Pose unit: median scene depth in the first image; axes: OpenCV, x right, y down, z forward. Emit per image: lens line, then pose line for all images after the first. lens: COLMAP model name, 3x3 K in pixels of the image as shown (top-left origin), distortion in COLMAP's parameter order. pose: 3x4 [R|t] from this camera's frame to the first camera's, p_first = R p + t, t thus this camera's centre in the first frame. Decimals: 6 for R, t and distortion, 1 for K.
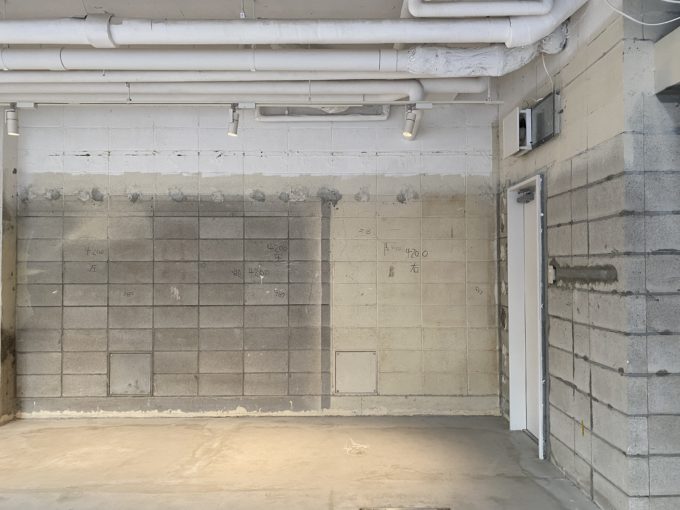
lens RADIAL K [[514.9, 0, 341.2], [0, 514.9, 255.3], [0, 0, 1]] dist [0.012013, -0.003821]
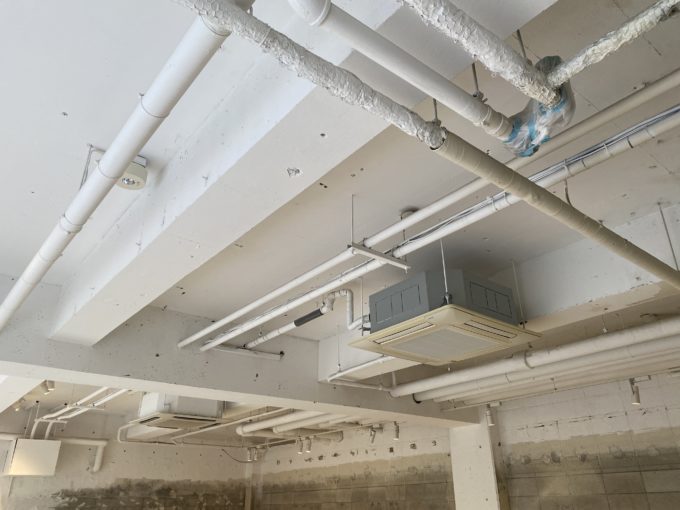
lens RADIAL K [[514.9, 0, 340.5], [0, 514.9, 253.8], [0, 0, 1]] dist [0.012013, -0.003821]
pose [[0.630650, -0.354249, -0.690498, 0.267224], [0.032377, 0.900975, -0.432661, -0.033503], [0.775392, 0.250501, 0.579669, -0.303420]]
